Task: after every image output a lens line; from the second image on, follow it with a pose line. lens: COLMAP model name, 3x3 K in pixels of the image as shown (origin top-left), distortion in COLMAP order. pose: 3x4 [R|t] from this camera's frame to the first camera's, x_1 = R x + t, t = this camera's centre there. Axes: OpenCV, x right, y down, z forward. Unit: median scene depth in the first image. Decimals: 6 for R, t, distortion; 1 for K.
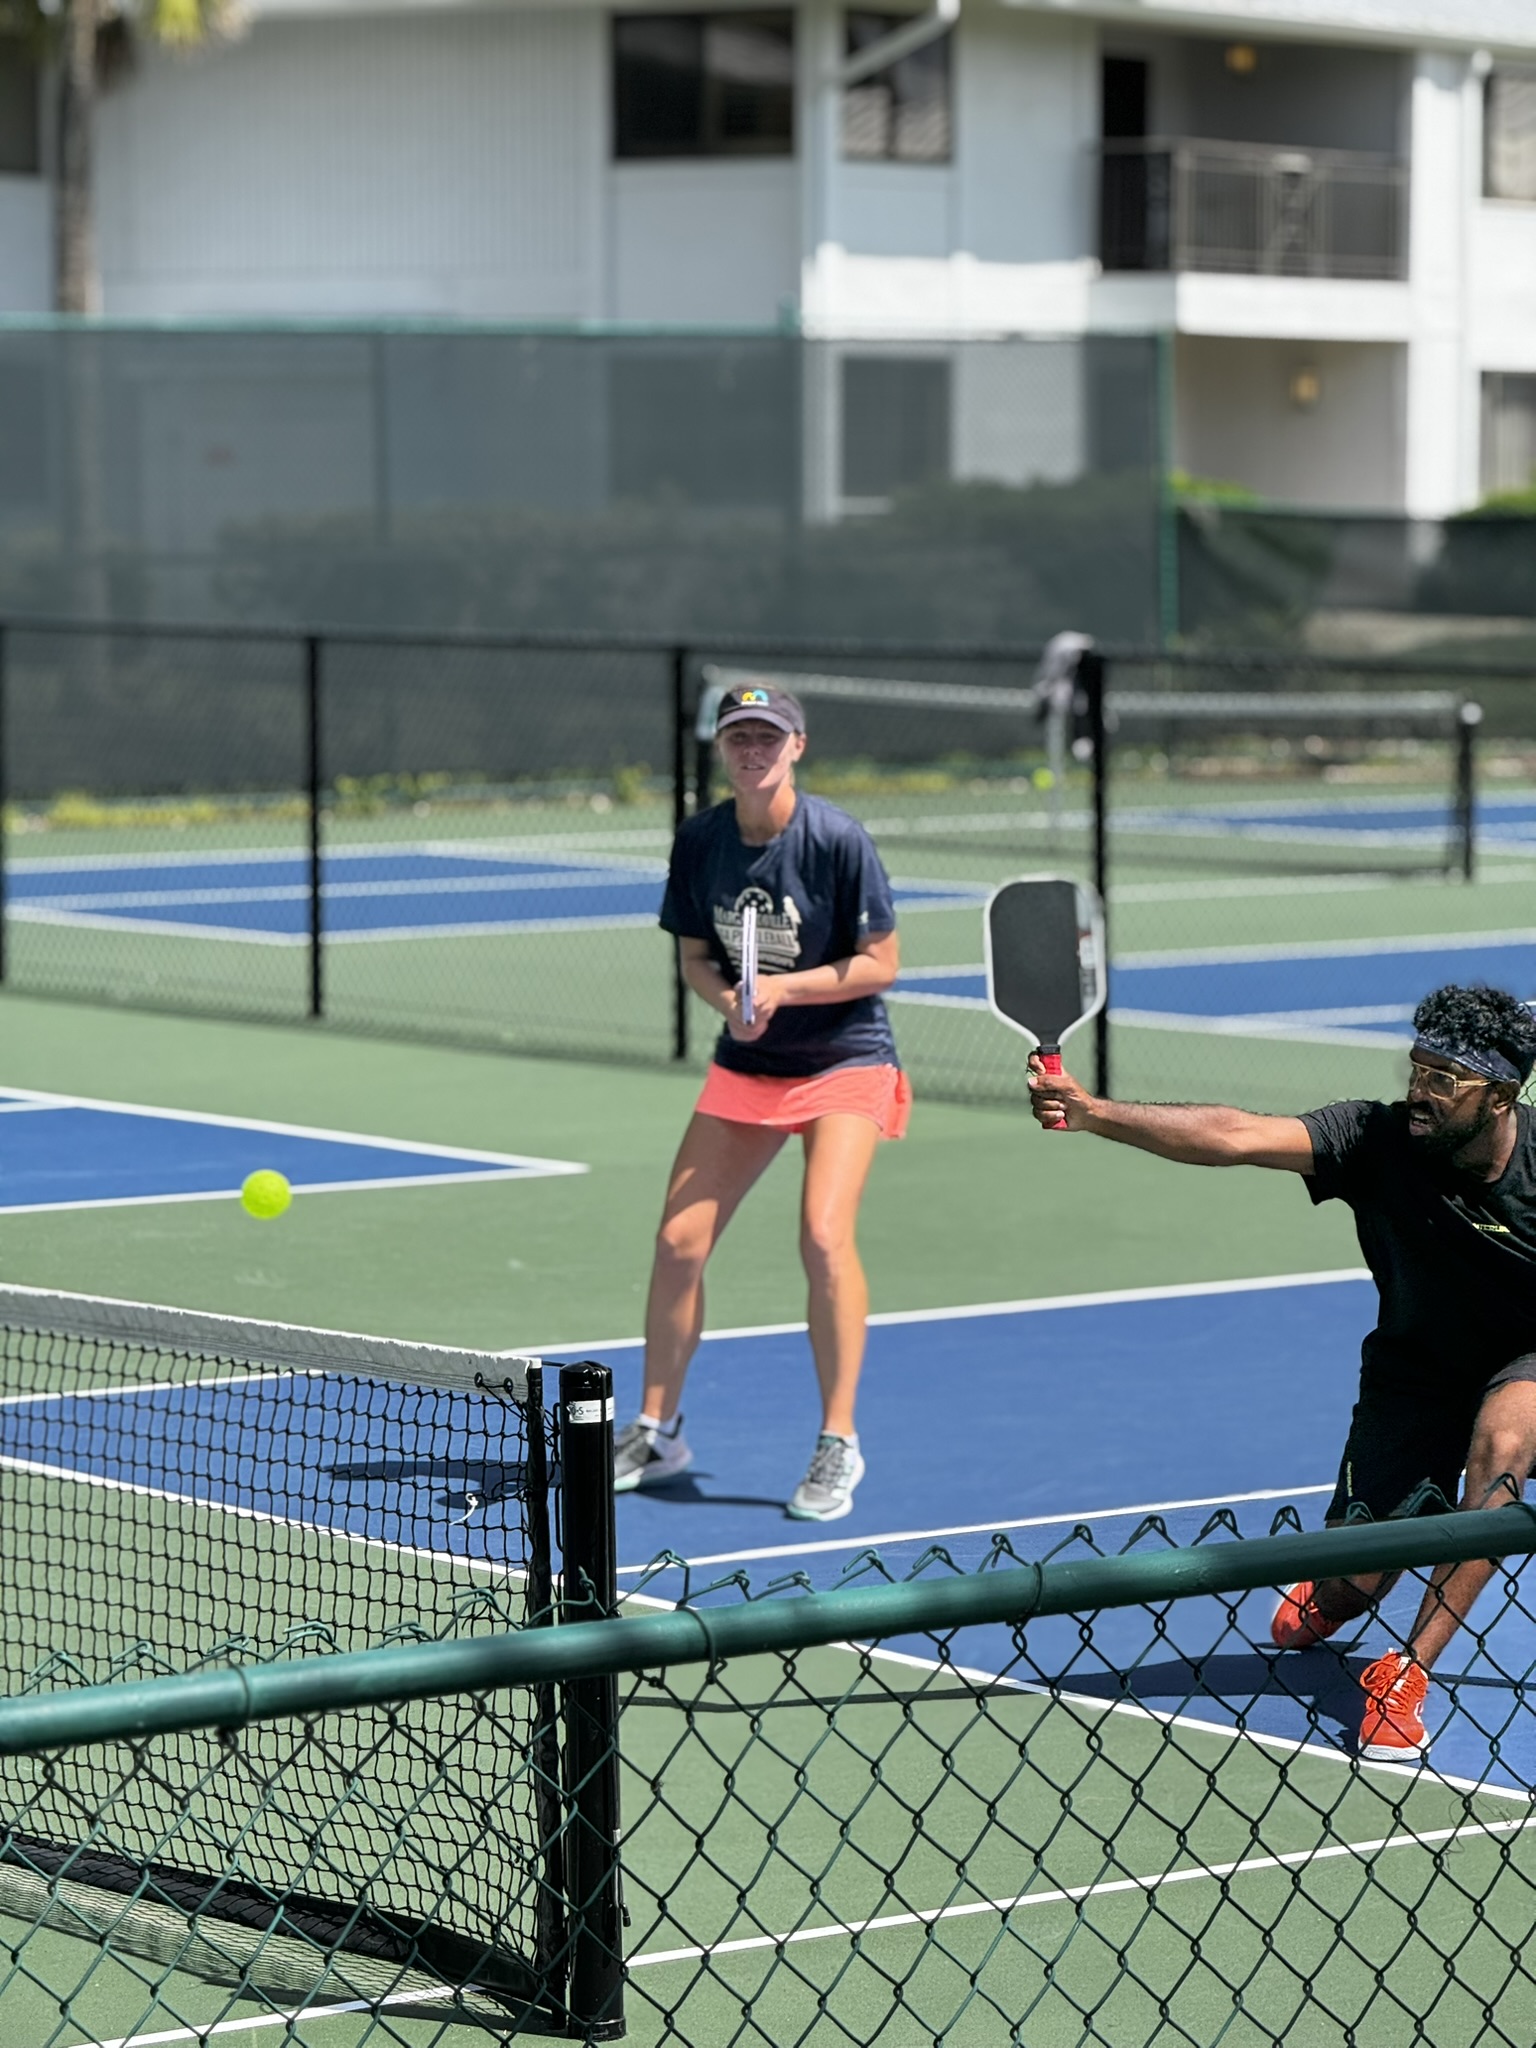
lens RADIAL K [[7170.8, 0, 768.0], [0, 7170.8, 1024.0], [0, 0, 1]] dist [0.221250, -1.892454]
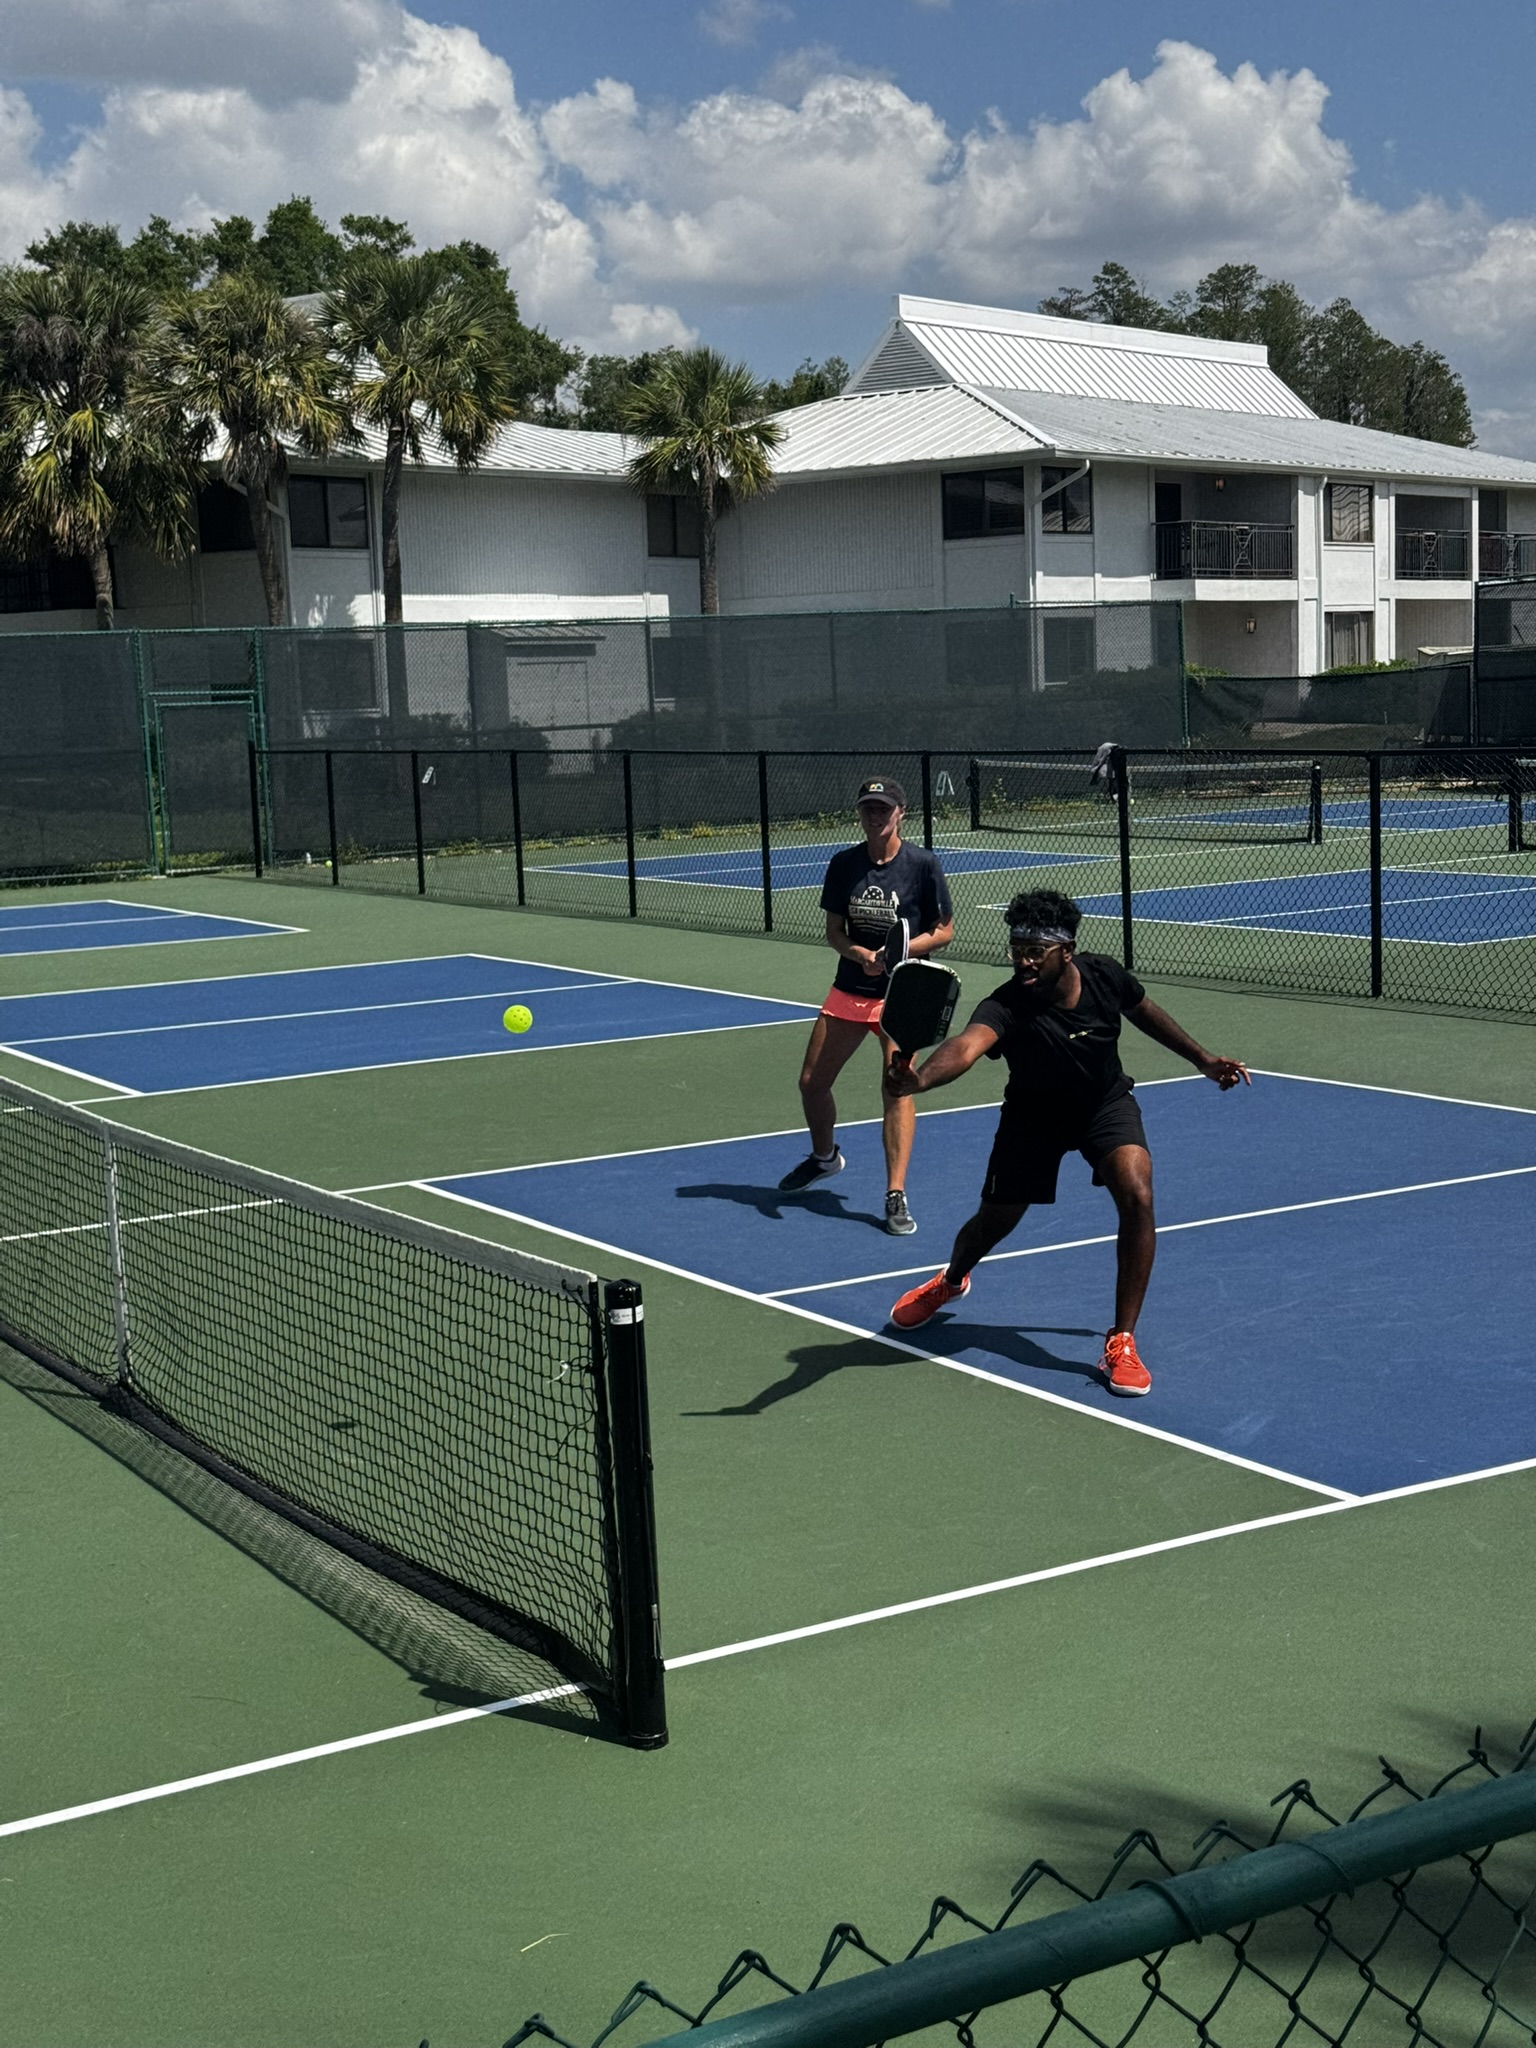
lens RADIAL K [[2763.8, 0, 768.0], [0, 2763.8, 1024.0], [0, 0, 1]] dist [0.012457, 0.040137]
pose [[0.993866, -0.025802, -0.107537, 0.015264], [0.030856, 0.998483, 0.045608, -0.006664], [0.106197, -0.048646, 0.993154, 0.110823]]
